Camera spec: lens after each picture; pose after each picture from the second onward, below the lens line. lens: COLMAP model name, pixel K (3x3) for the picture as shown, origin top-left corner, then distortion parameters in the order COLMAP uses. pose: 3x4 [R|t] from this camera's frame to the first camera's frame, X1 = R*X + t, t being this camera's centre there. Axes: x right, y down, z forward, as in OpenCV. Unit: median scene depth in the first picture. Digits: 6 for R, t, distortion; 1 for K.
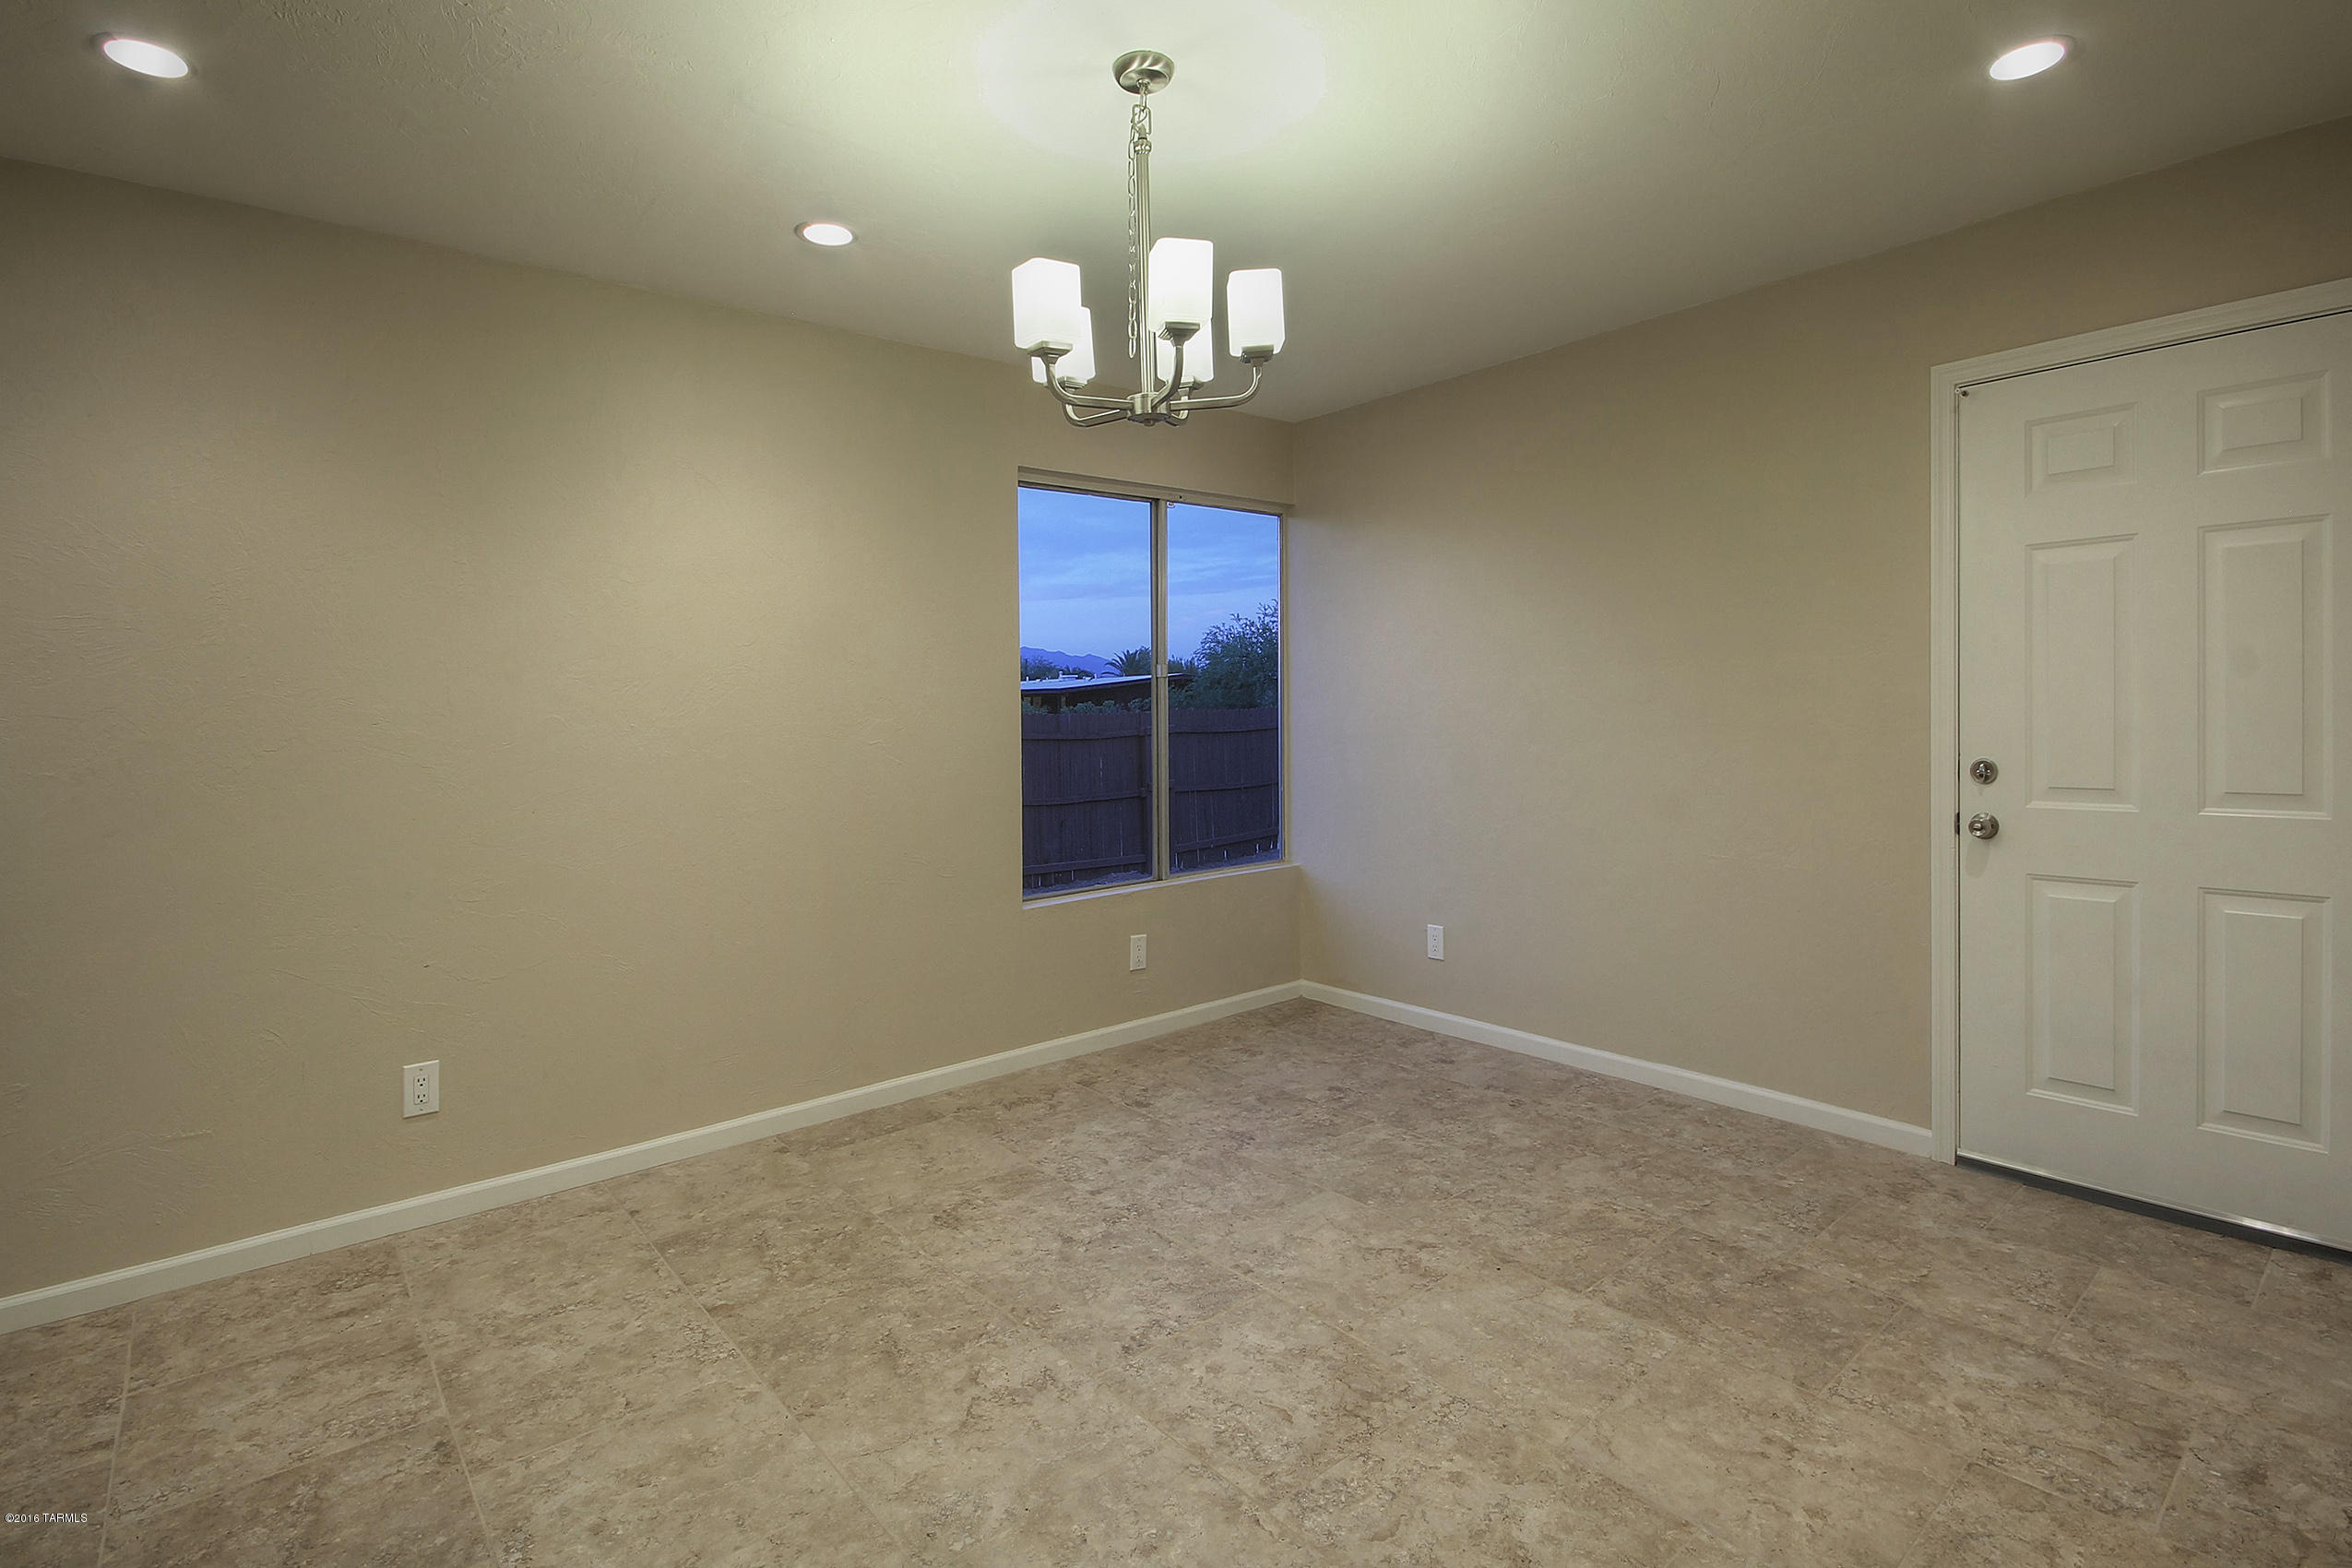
lens RADIAL K [[1037.1, 0, 1175.5], [0, 1037.1, 701.1], [0, 0, 1]] dist [-0.001559, 0.001065]
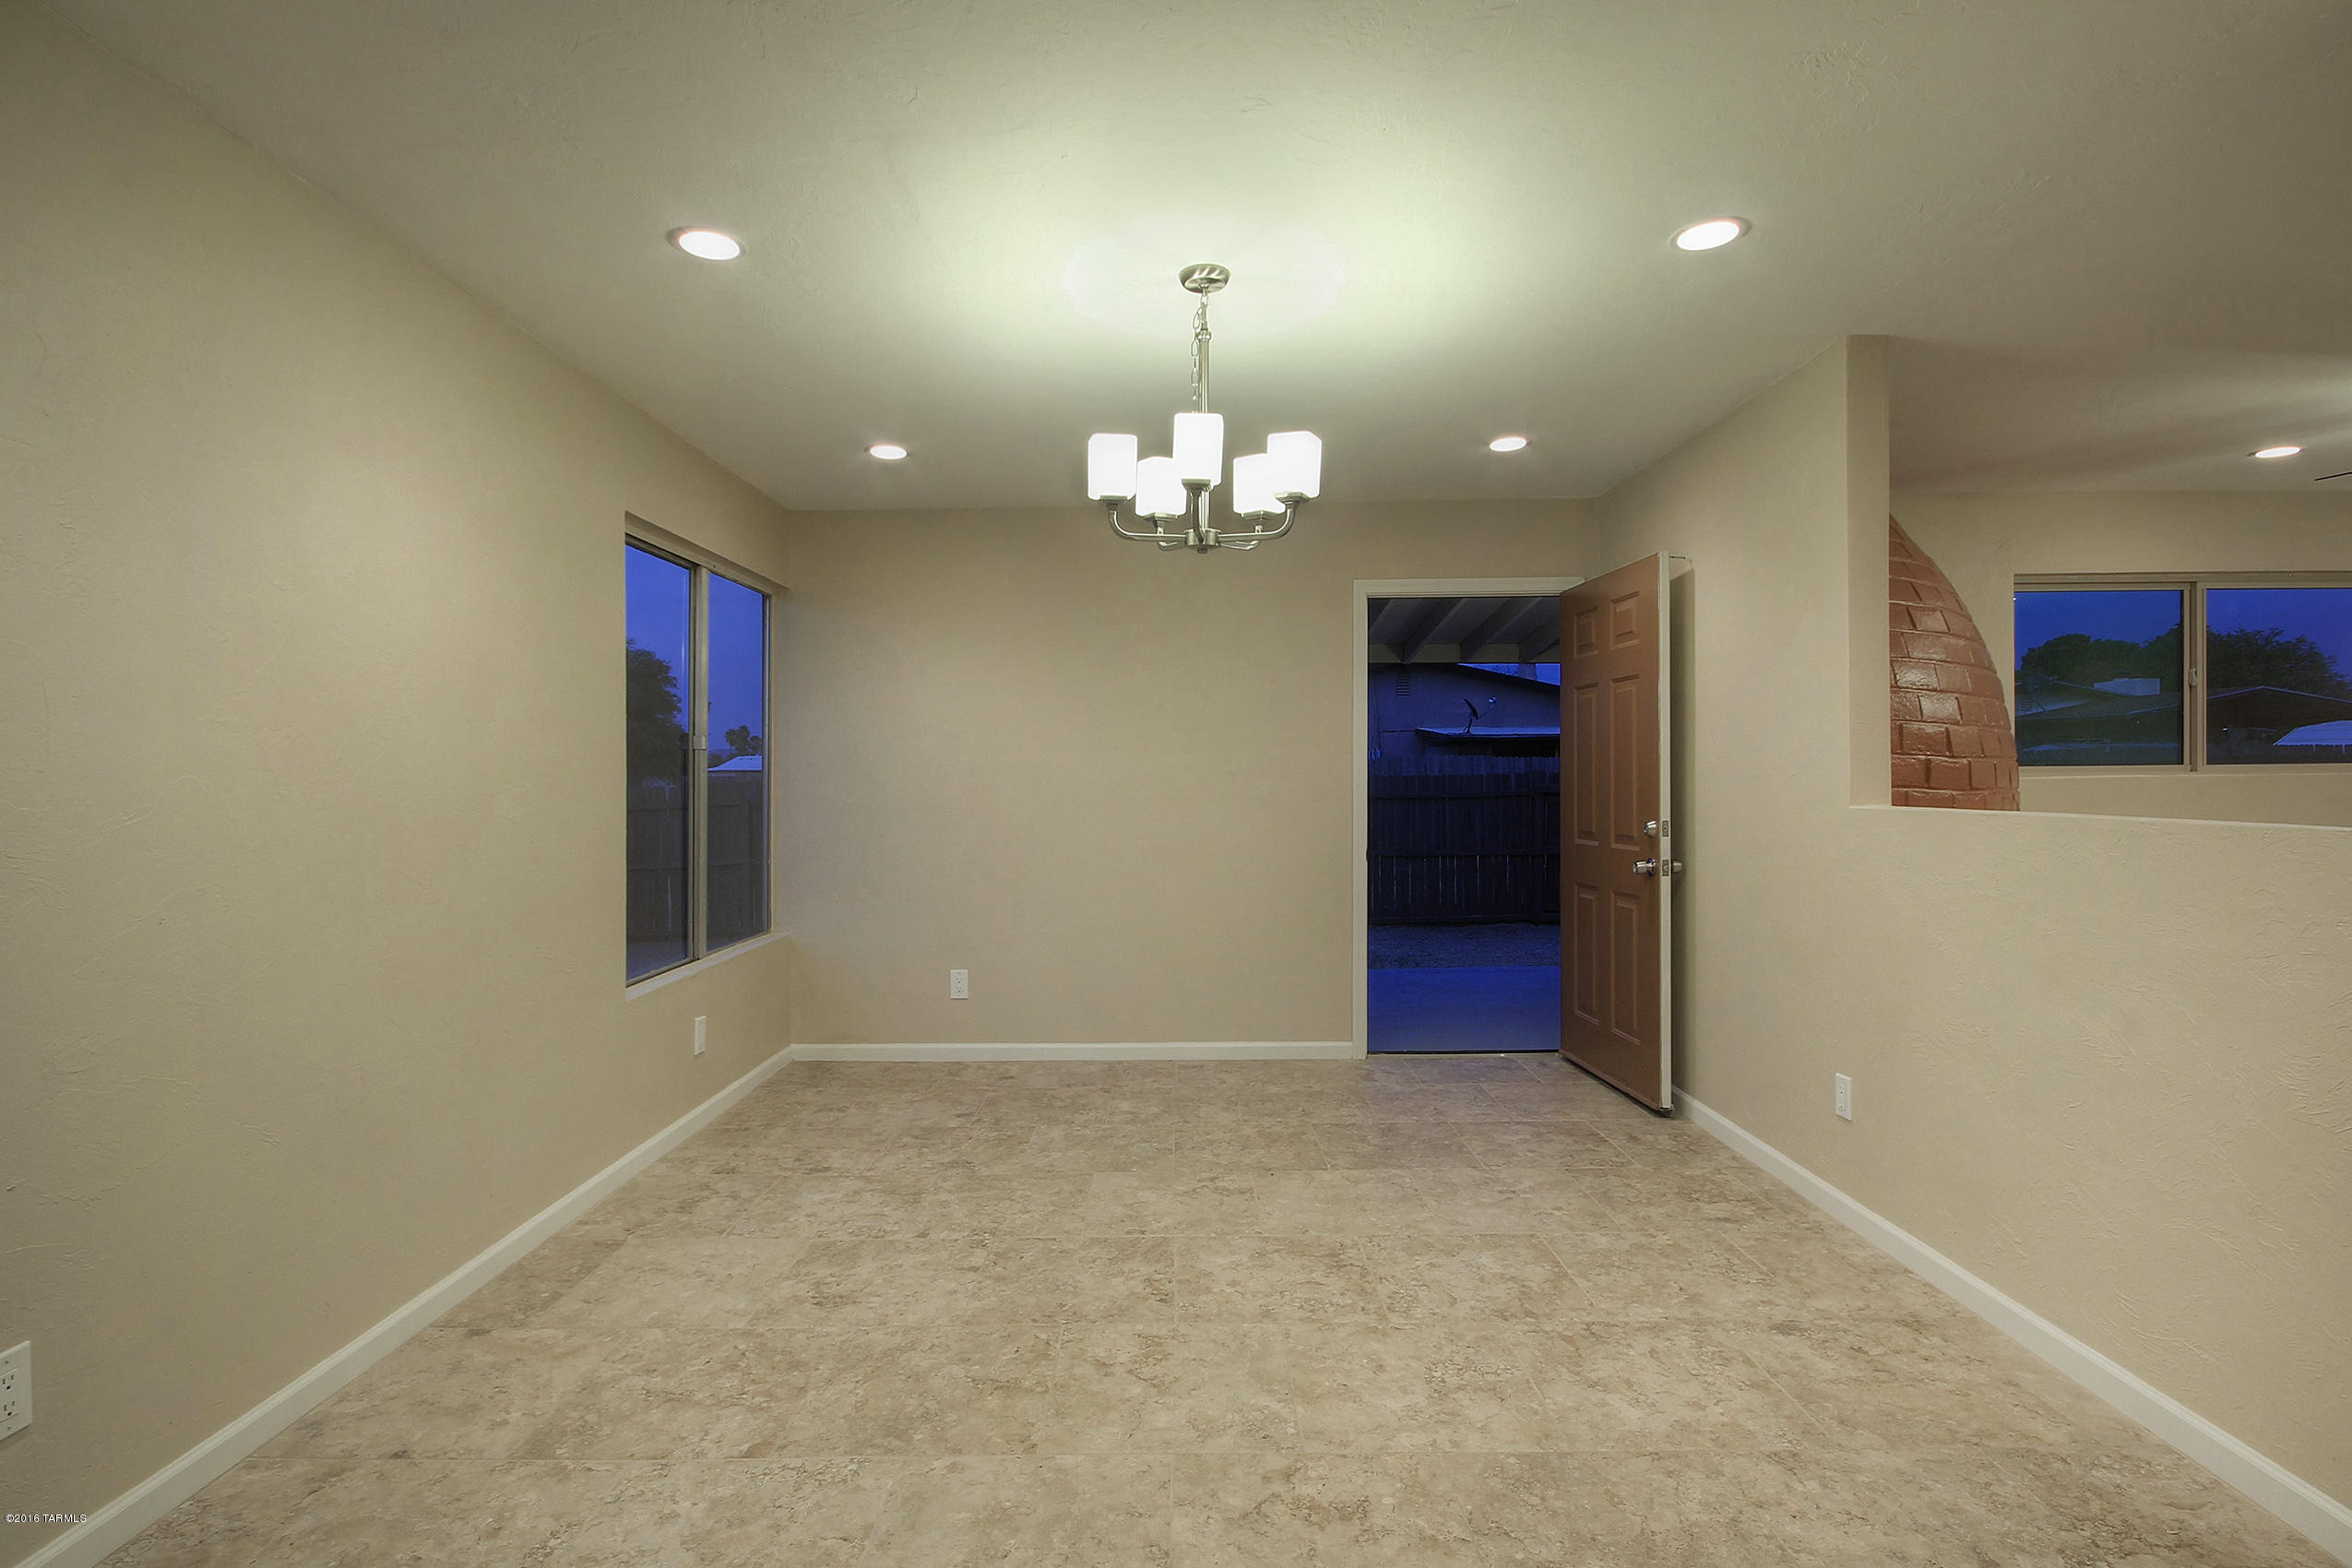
lens RADIAL K [[1097.4, 0, 1130.5], [0, 1097.4, 777.4], [0, 0, 1]] dist [-0.002368, 0.000370]
pose [[0.676901, 0.015873, 0.735903, -0.833304], [-0.012331, 0.999872, -0.010224, 0.070393], [-0.735971, -0.002154, 0.677010, 0.207708]]
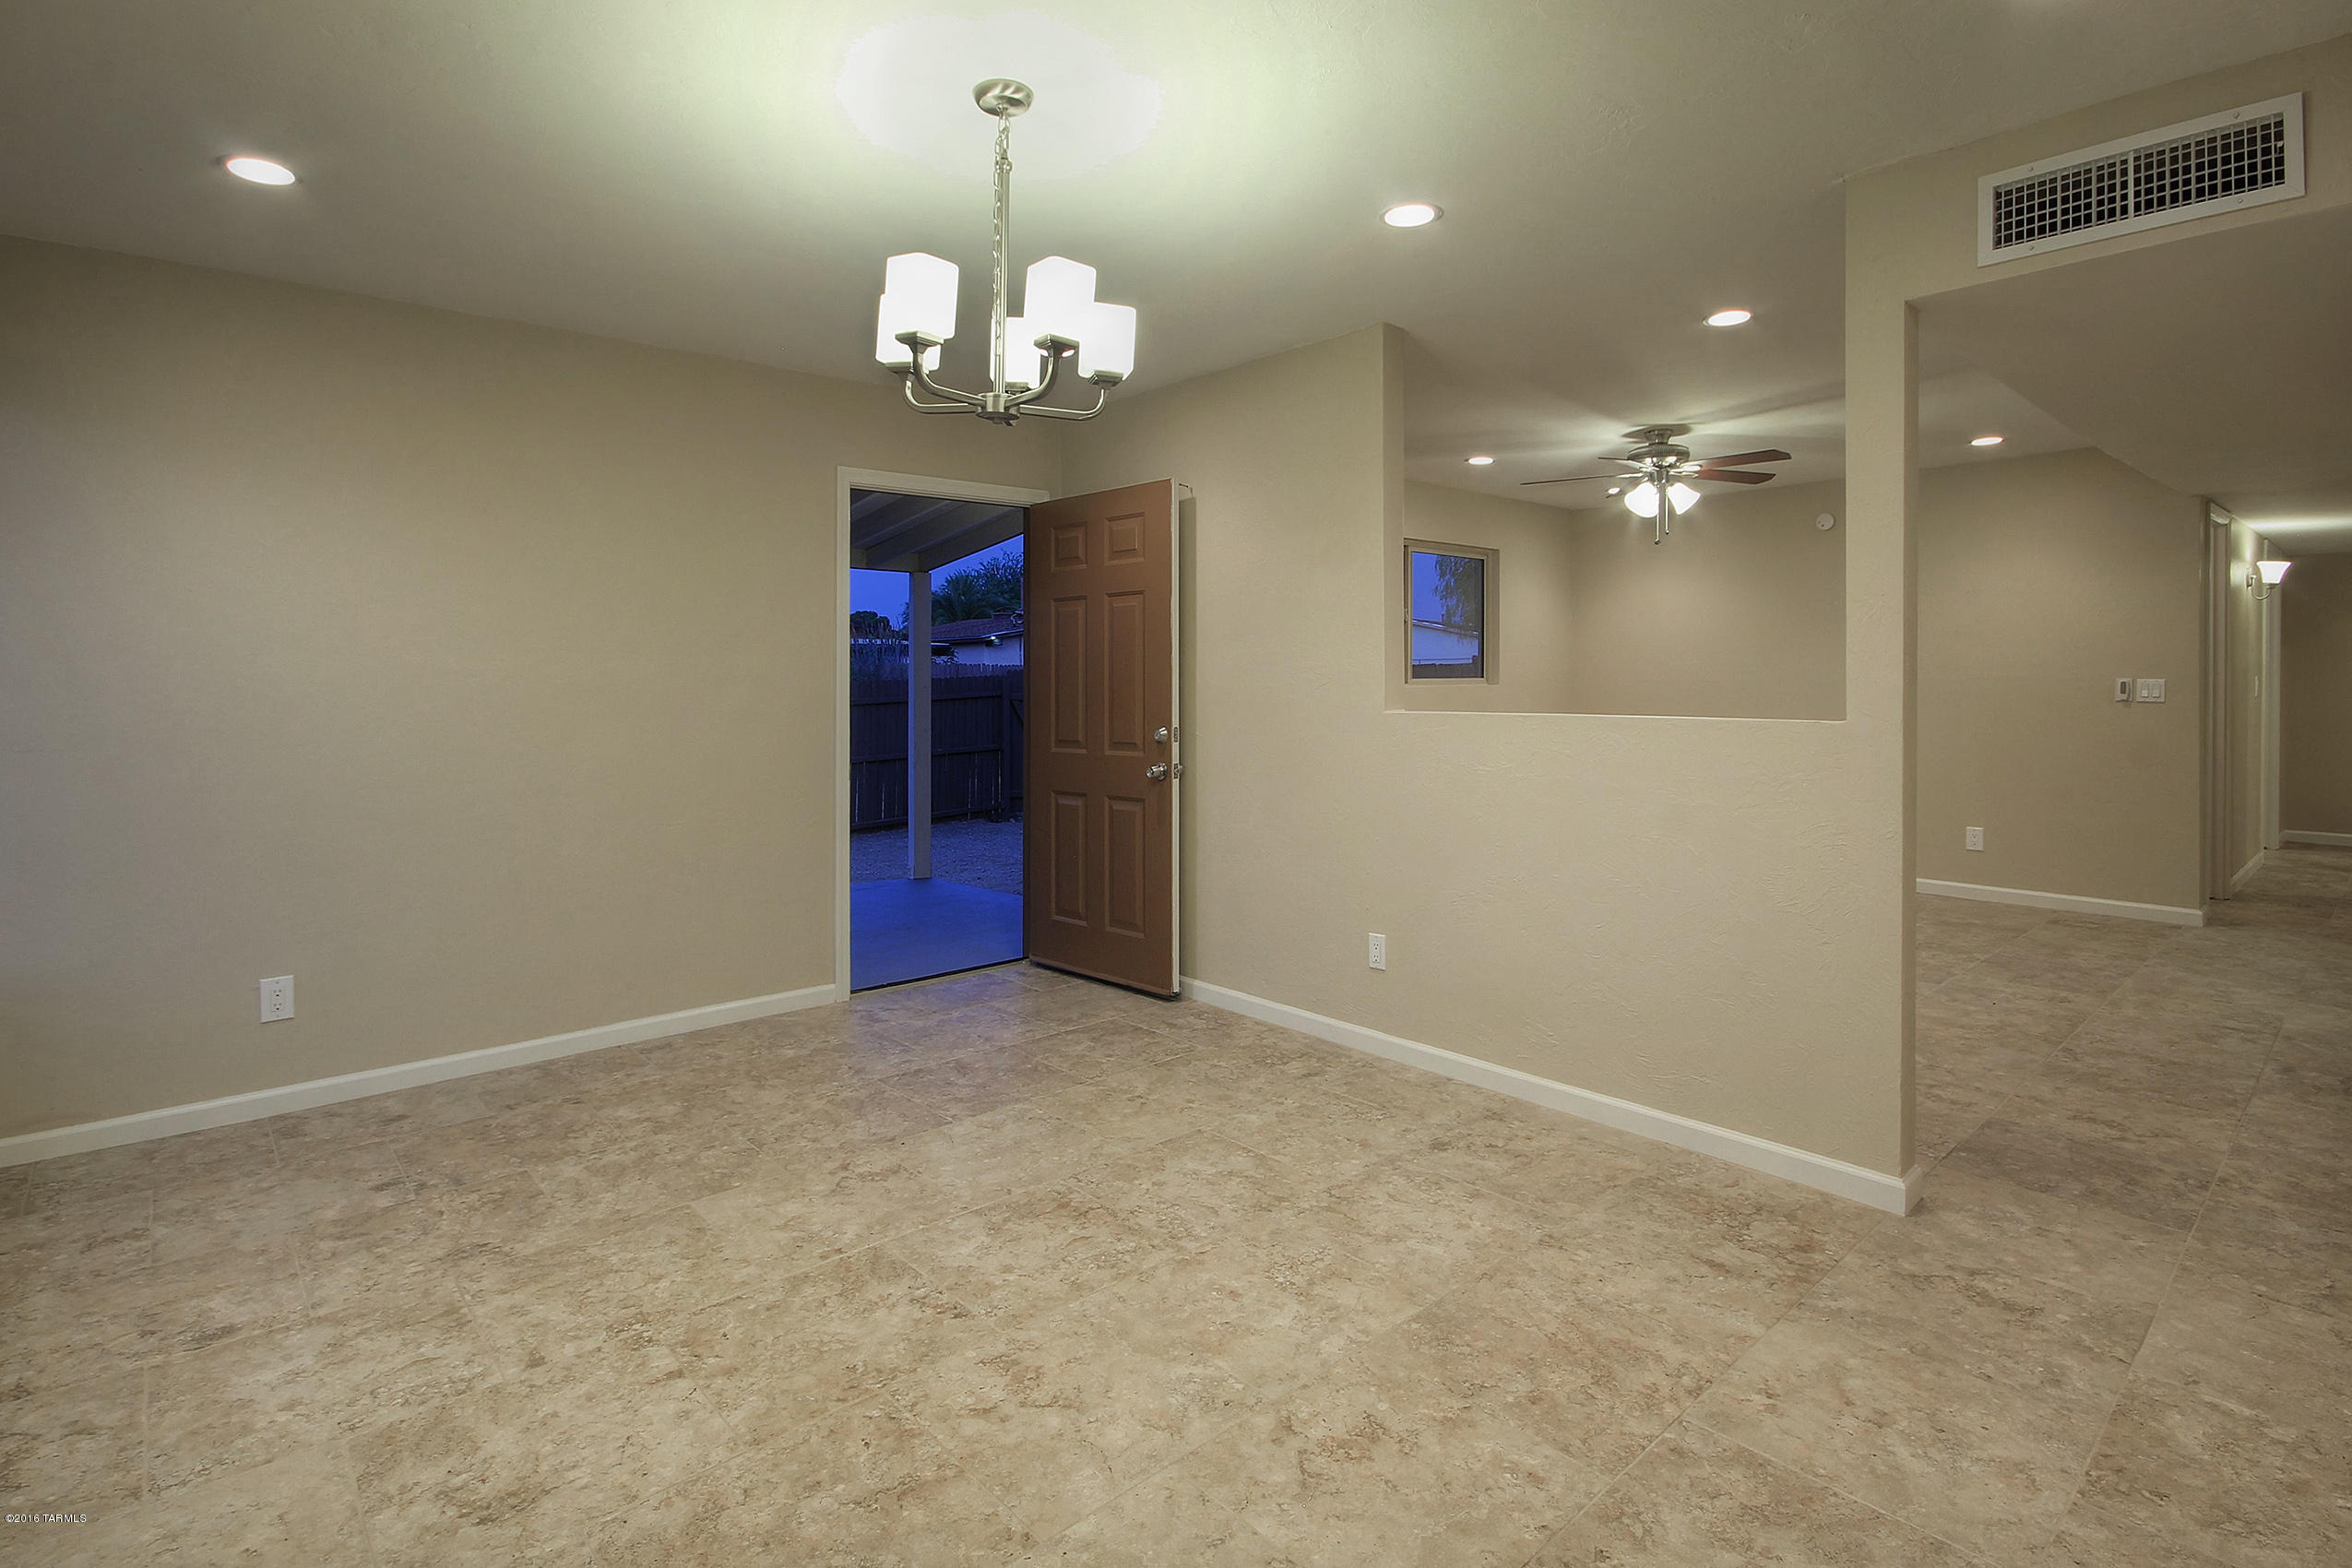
lens RADIAL K [[1150.1, 0, 1160.8], [0, 1150.1, 698.4], [0, 0, 1]] dist [-0.003518, 0.000943]
pose [[0.009493, 0.007348, 0.999928, -0.945367], [-0.003483, 0.999967, -0.007315, 0.075617], [-0.999949, -0.003413, 0.009519, 0.720994]]
